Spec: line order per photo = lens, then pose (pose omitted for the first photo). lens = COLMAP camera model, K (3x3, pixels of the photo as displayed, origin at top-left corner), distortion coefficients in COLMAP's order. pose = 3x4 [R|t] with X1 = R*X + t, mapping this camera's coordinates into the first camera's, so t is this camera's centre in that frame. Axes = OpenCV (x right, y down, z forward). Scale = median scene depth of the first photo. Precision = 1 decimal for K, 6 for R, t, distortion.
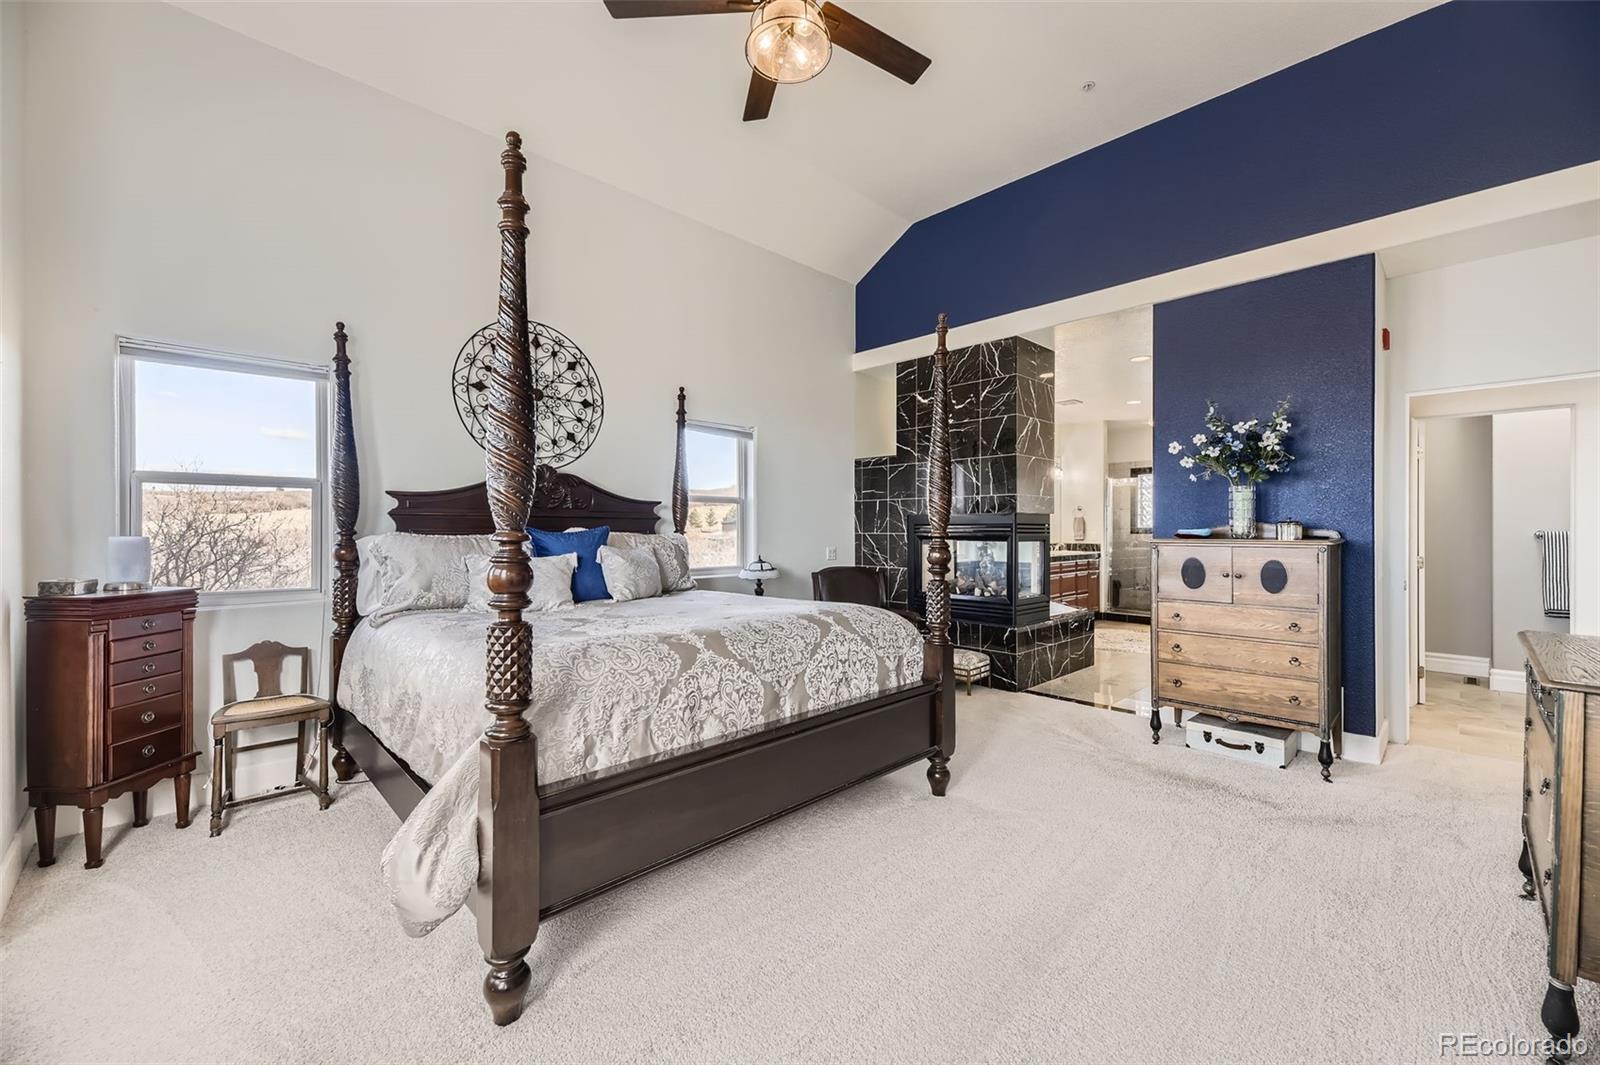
lens RADIAL K [[645.0, 0, 800.0], [0, 645.0, 529.5], [0, 0, 1]] dist [0.012381, 0.000071]
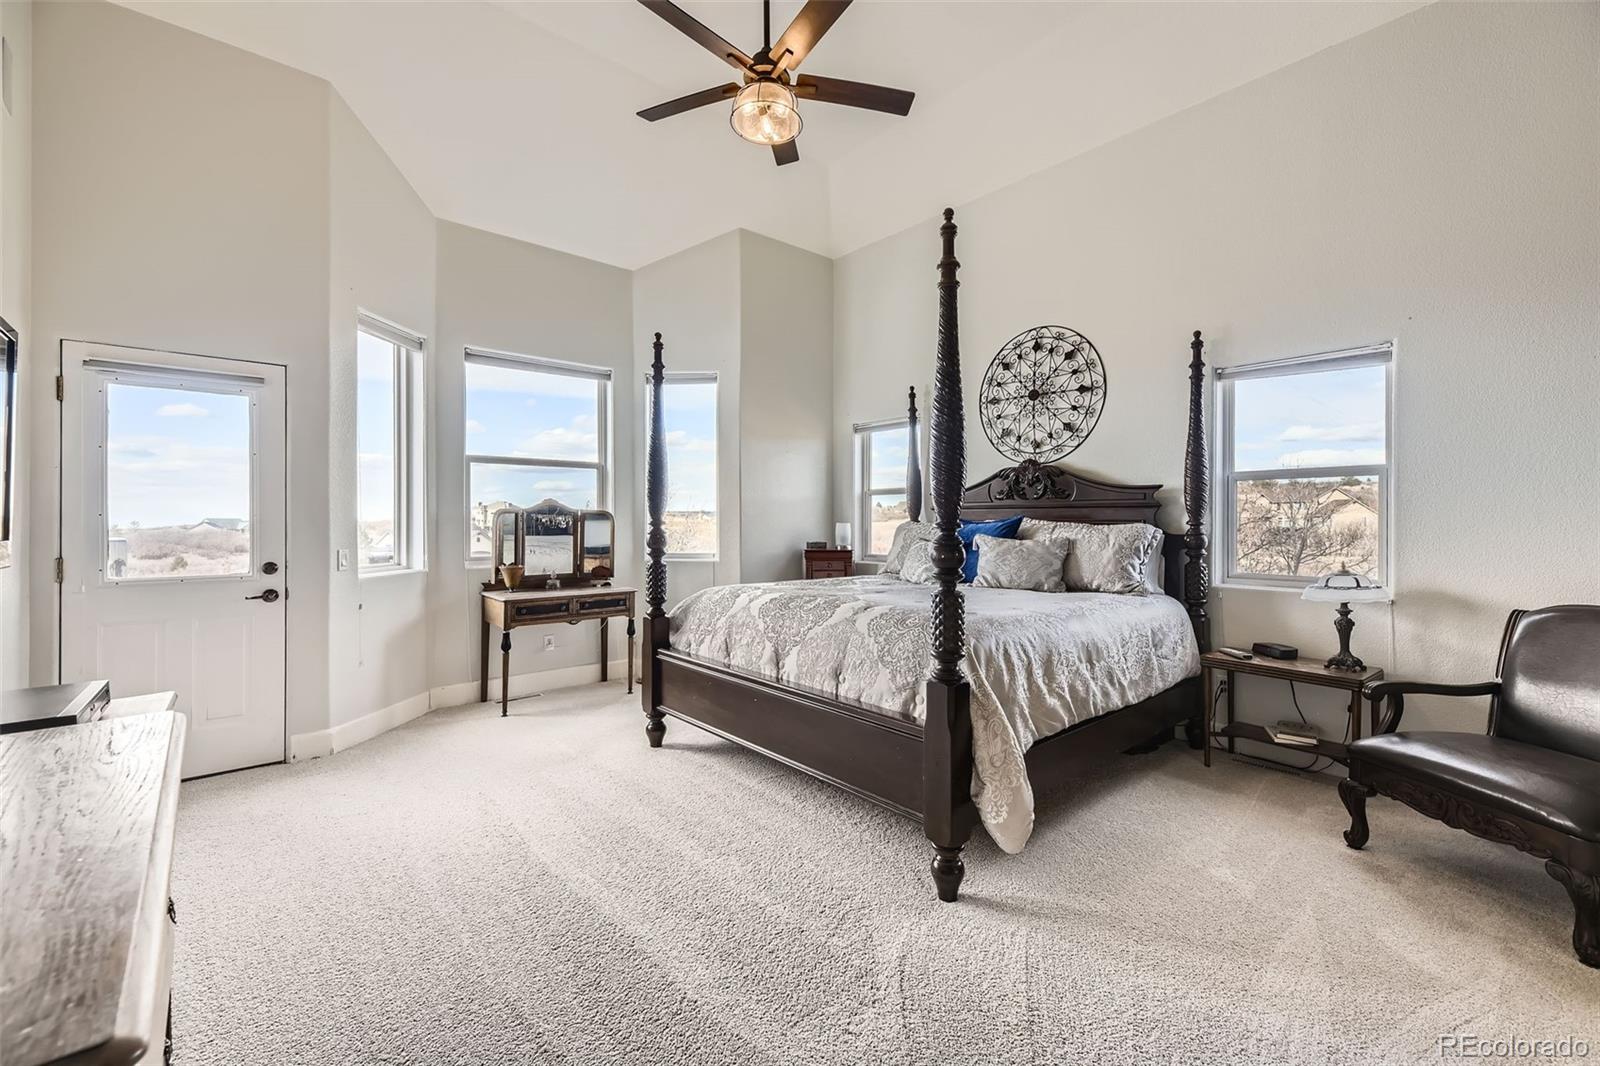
lens RADIAL K [[645.0, 0, 797.7], [0, 645.0, 525.0], [0, 0, 1]] dist [0.012381, 0.000071]
pose [[-0.053983, 0.007896, -0.998511, 0.669079], [0.000565, 0.999969, 0.007877, 0.000500], [0.998542, -0.000139, -0.053986, 0.636009]]
